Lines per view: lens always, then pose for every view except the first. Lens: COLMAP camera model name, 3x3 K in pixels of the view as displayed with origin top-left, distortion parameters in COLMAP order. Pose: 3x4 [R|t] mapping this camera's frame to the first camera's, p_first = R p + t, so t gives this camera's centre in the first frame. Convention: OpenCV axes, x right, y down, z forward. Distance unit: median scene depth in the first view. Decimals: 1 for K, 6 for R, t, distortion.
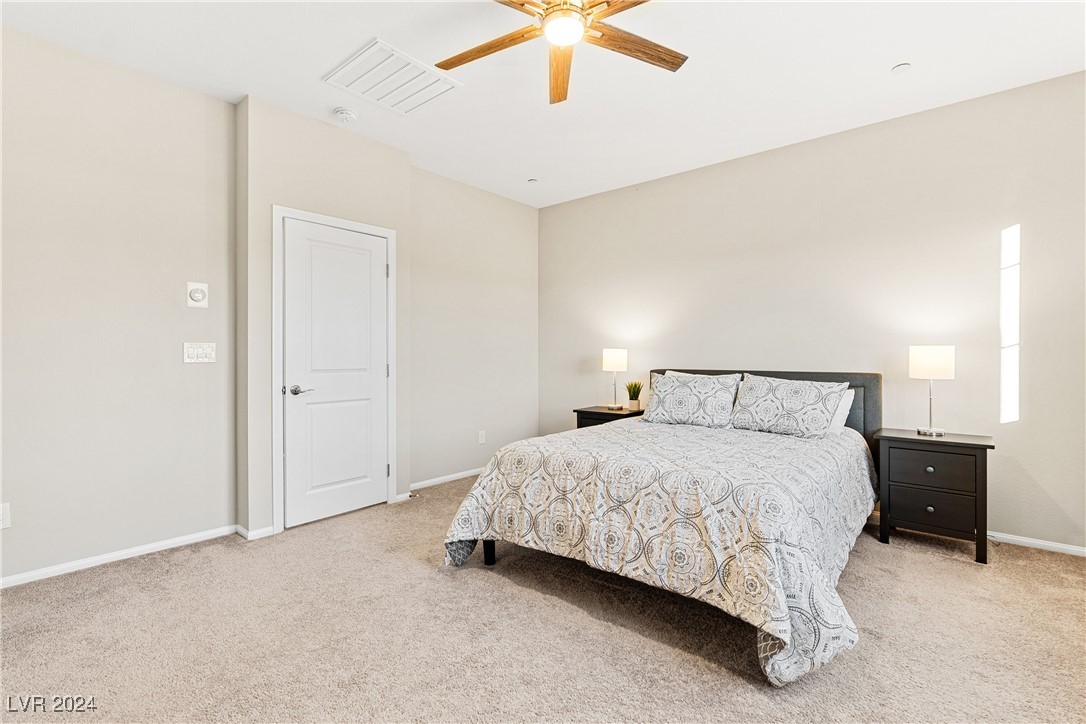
lens RADIAL K [[496.8, 0, 543.0], [0, 496.8, 362.0], [0, 0, 1]] dist [-0.024433, -0.000034]
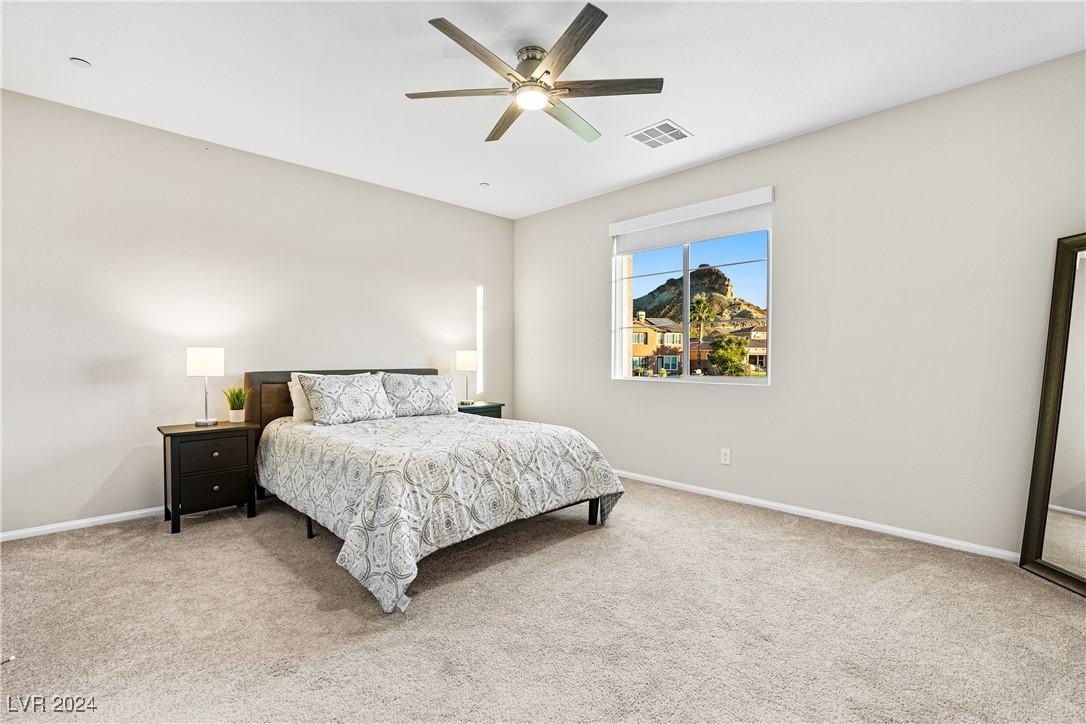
lens RADIAL K [[497.2, 0, 542.9], [0, 497.2, 347.3], [0, 0, 1]] dist [-0.001856, -0.000144]
pose [[0.090554, 0.011756, 0.995822, -0.886352], [0.005667, 0.999908, -0.012319, -0.022094], [-0.995875, 0.006759, 0.090479, 0.593270]]
